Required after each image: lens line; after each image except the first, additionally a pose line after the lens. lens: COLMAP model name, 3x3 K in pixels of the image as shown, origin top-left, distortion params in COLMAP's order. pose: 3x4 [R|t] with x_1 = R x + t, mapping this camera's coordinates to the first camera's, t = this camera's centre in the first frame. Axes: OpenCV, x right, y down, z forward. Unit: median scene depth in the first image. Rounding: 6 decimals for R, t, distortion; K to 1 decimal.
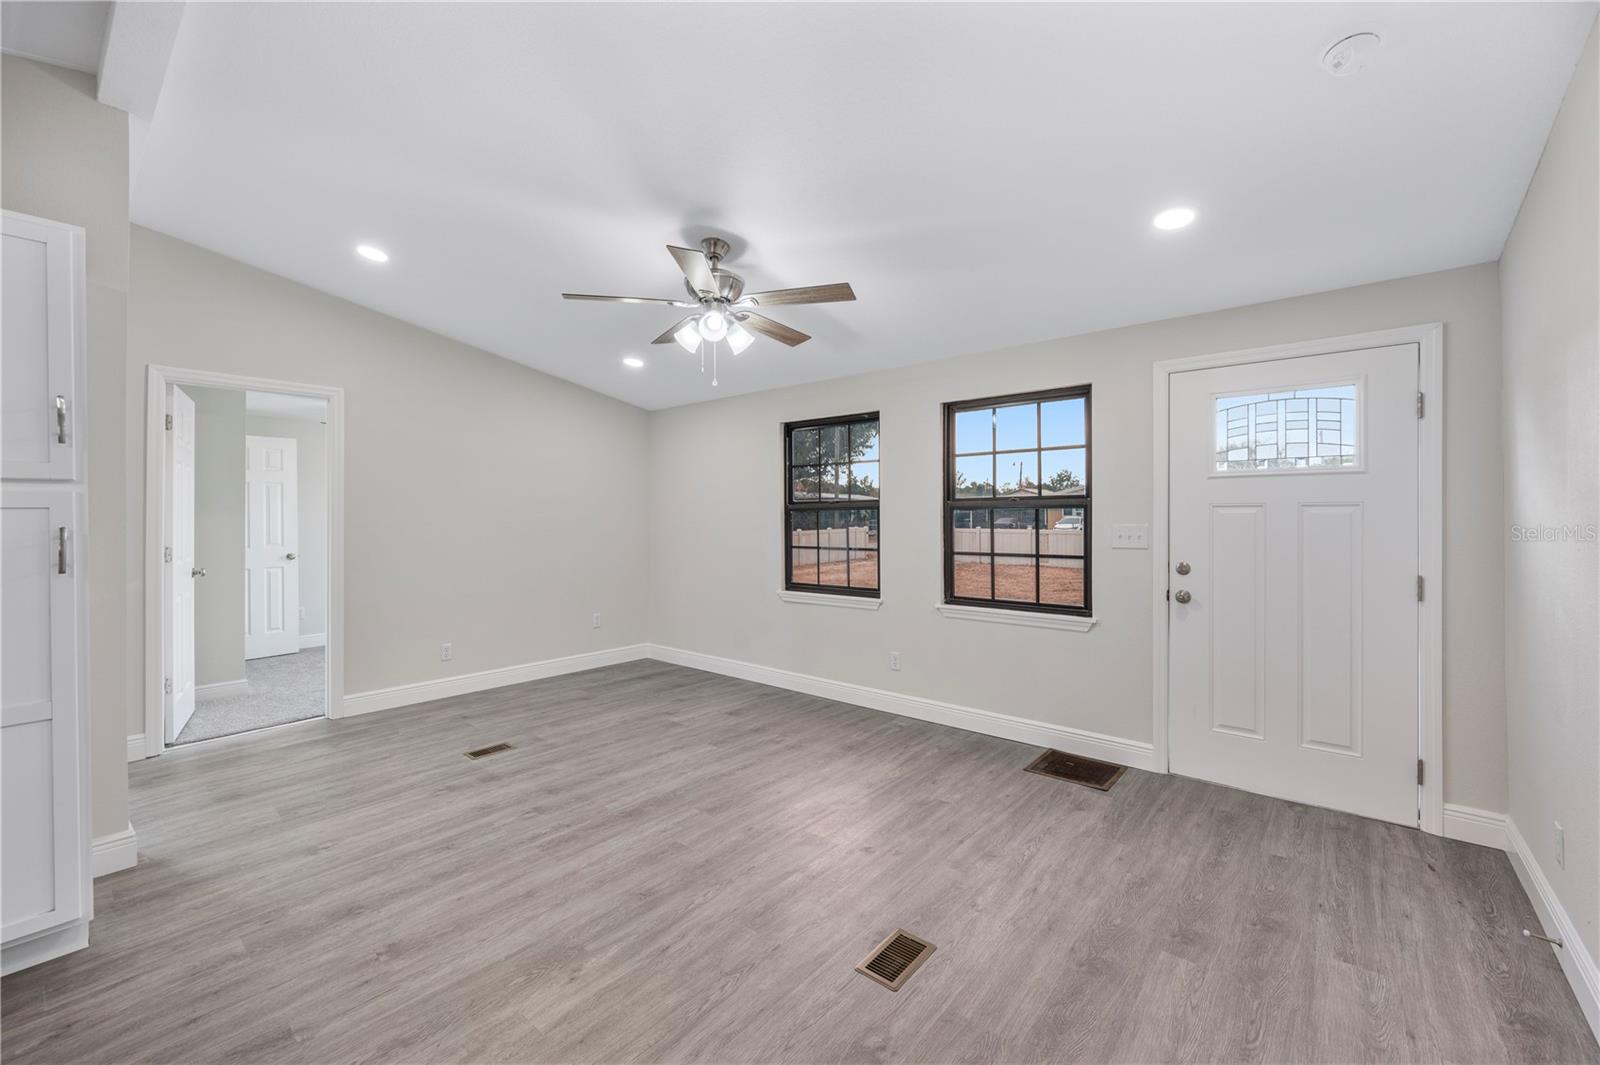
lens RADIAL K [[642.5, 0, 797.6], [0, 642.5, 519.8], [0, 0, 1]] dist [-0.000959, -0.000189]
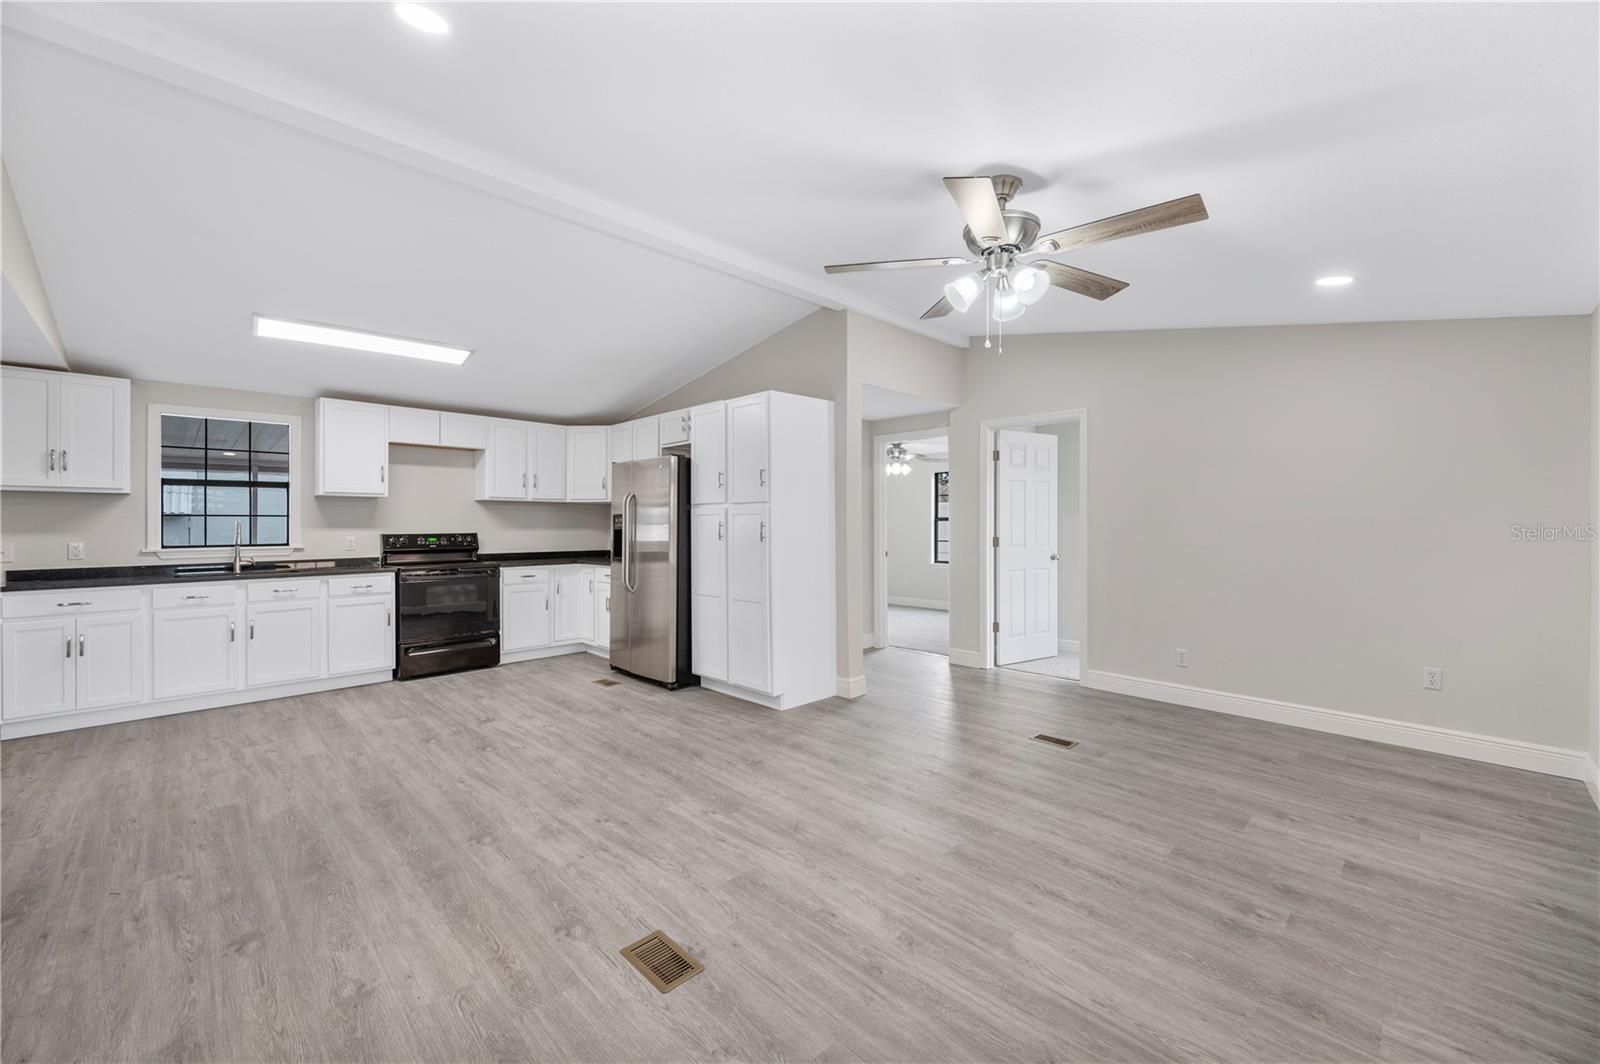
lens RADIAL K [[636.0, 0, 803.4], [0, 636.0, 524.5], [0, 0, 1]] dist [-0.001019, -0.000358]
pose [[-0.088701, 0.008627, -0.996021, 0.624243], [-0.001845, 0.999959, 0.008826, 0.000105], [0.996057, 0.002620, -0.088682, 0.734878]]
